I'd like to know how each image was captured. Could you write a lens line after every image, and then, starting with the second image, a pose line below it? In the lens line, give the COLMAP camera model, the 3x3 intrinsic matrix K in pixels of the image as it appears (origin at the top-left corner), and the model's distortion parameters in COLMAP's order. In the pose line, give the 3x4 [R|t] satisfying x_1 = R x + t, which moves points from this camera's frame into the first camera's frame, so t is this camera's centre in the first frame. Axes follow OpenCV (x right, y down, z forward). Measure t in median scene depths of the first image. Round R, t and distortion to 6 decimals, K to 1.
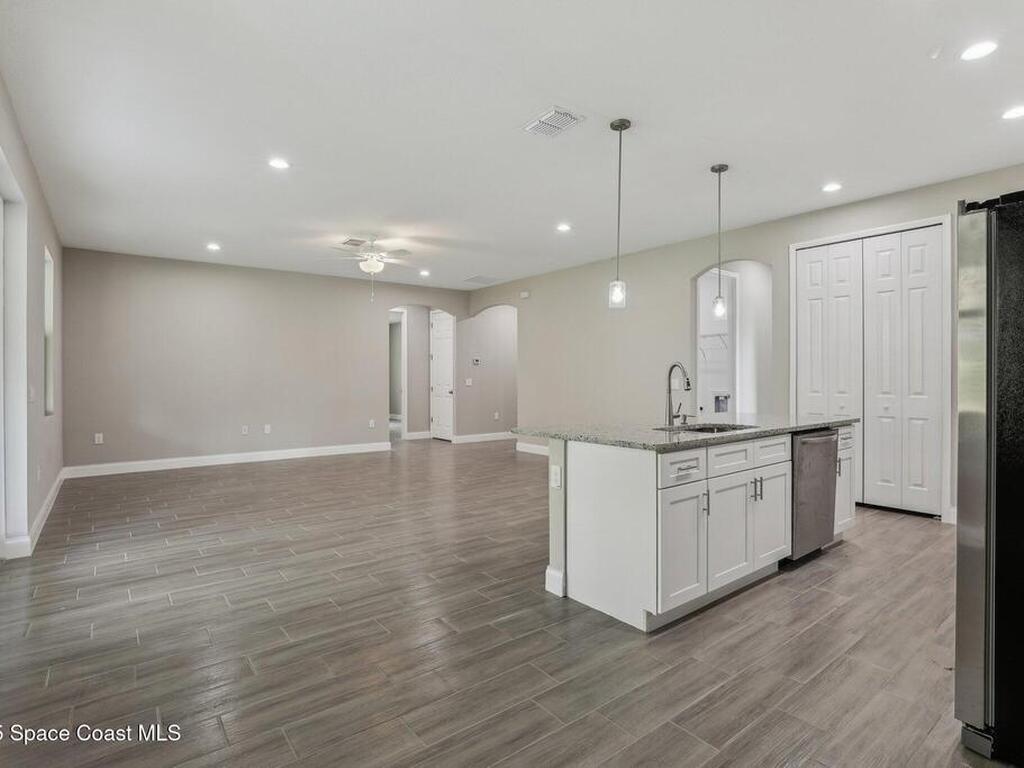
lens RADIAL K [[526.5, 0, 530.7], [0, 526.5, 385.8], [0, 0, 1]] dist [-0.015701, 0.000285]
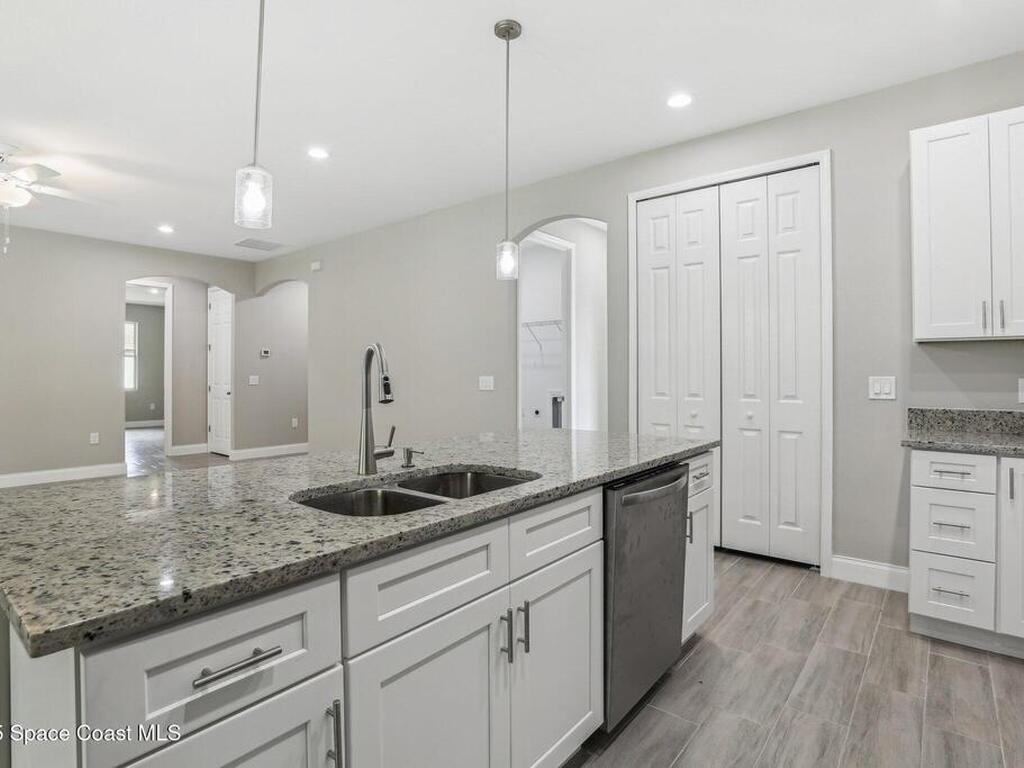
lens RADIAL K [[538.9, 0, 512.8], [0, 538.9, 379.8], [0, 0, 1]] dist [-0.023627, 0.000189]
pose [[0.977786, -0.000989, 0.209602, 0.210449], [0.002112, 0.999985, -0.005134, -0.005974], [-0.209594, 0.005462, 0.977773, 0.354443]]
